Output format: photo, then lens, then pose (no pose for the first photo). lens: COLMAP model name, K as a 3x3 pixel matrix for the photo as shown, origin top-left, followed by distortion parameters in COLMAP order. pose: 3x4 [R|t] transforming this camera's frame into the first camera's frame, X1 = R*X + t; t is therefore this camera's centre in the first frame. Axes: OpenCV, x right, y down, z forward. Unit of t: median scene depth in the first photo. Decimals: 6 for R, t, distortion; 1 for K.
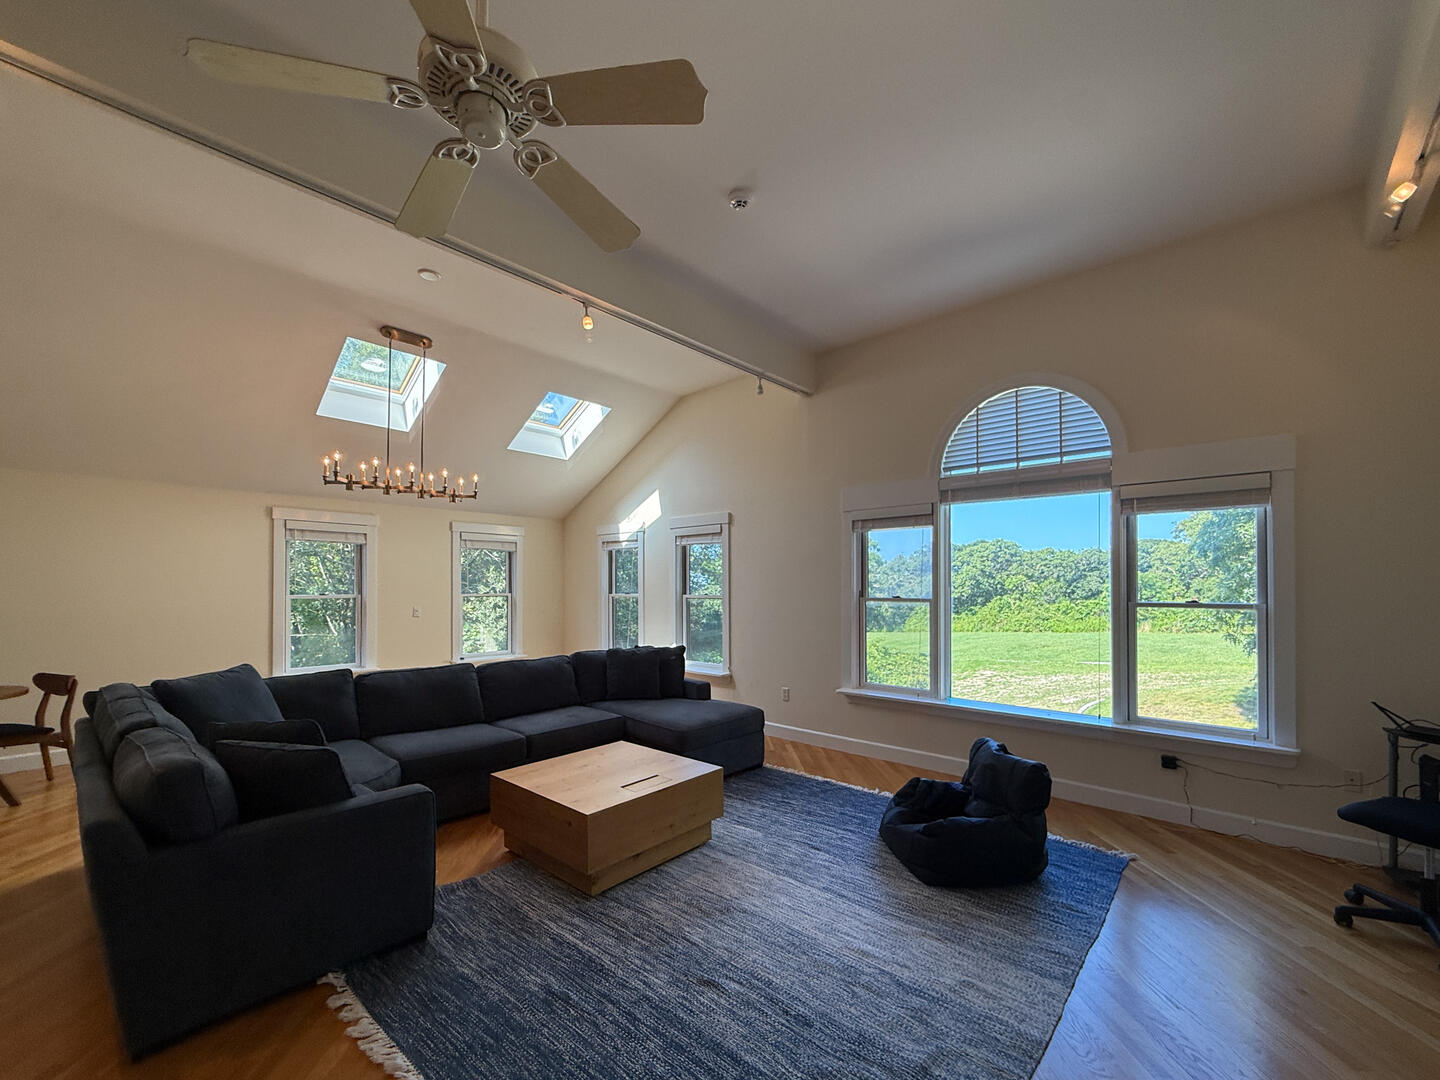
lens RADIAL K [[617.6, 0, 724.2], [0, 617.6, 581.6], [0, 0, 1]] dist [0.000113, 0.000259]
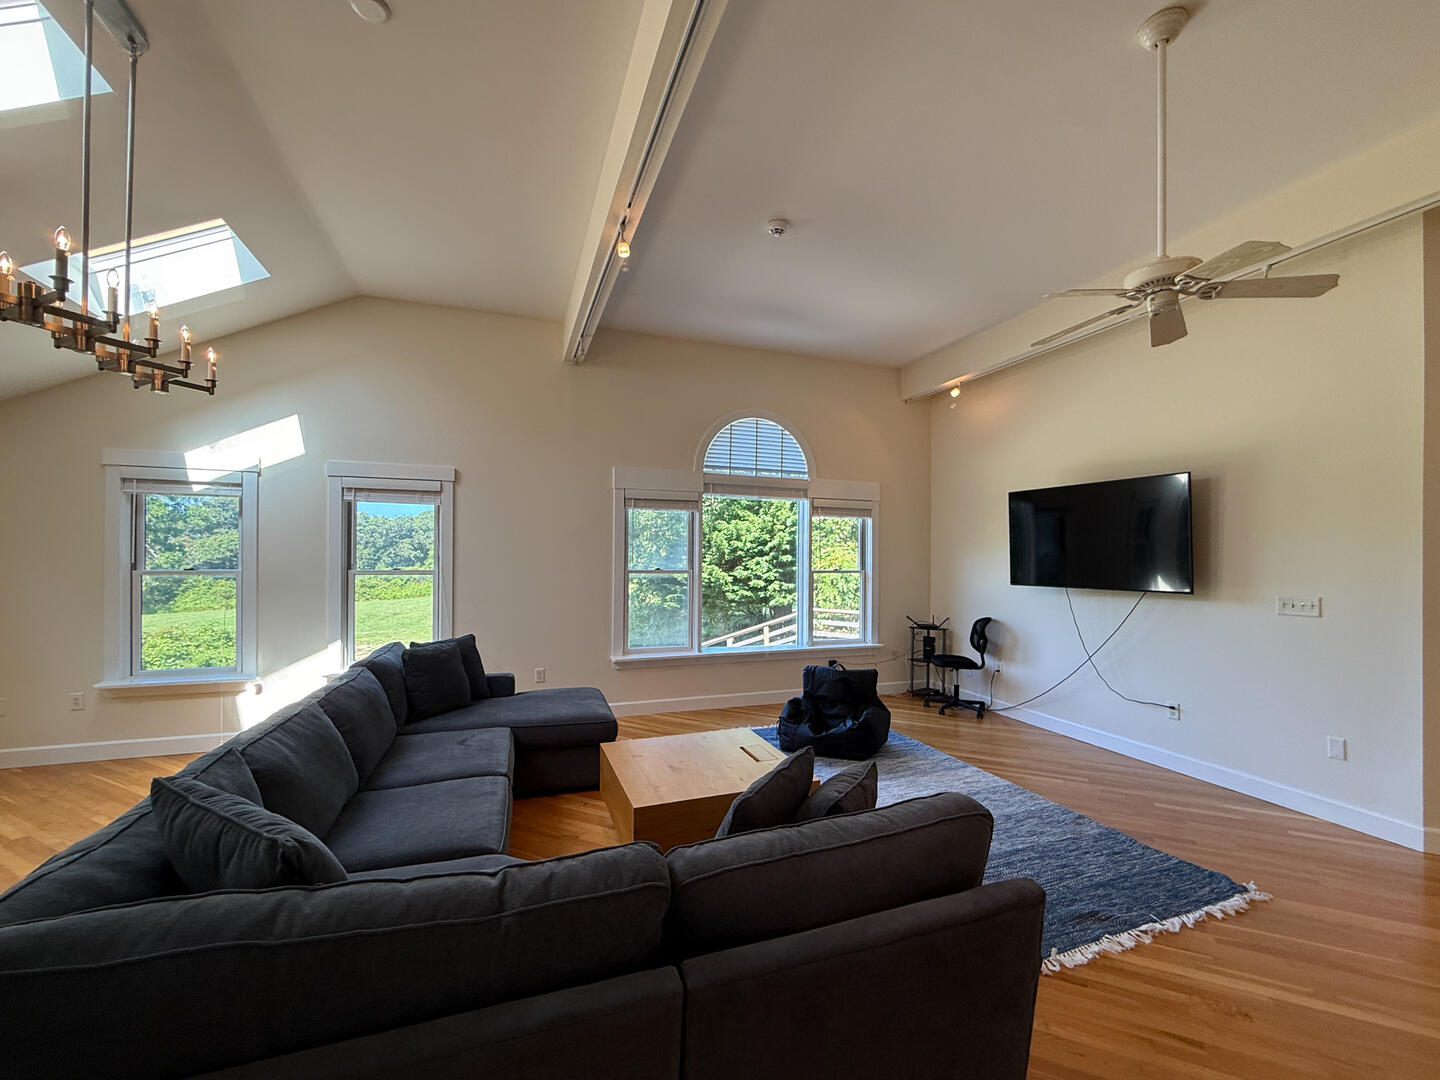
lens RADIAL K [[613.0, 0, 754.7], [0, 613.0, 552.6], [0, 0, 1]] dist [0.013999, 0.000131]
pose [[0.422565, 0.007211, 0.906304, -0.644784], [-0.014858, 0.999889, -0.001028, -0.006789], [-0.906211, -0.013031, 0.422625, 0.342533]]
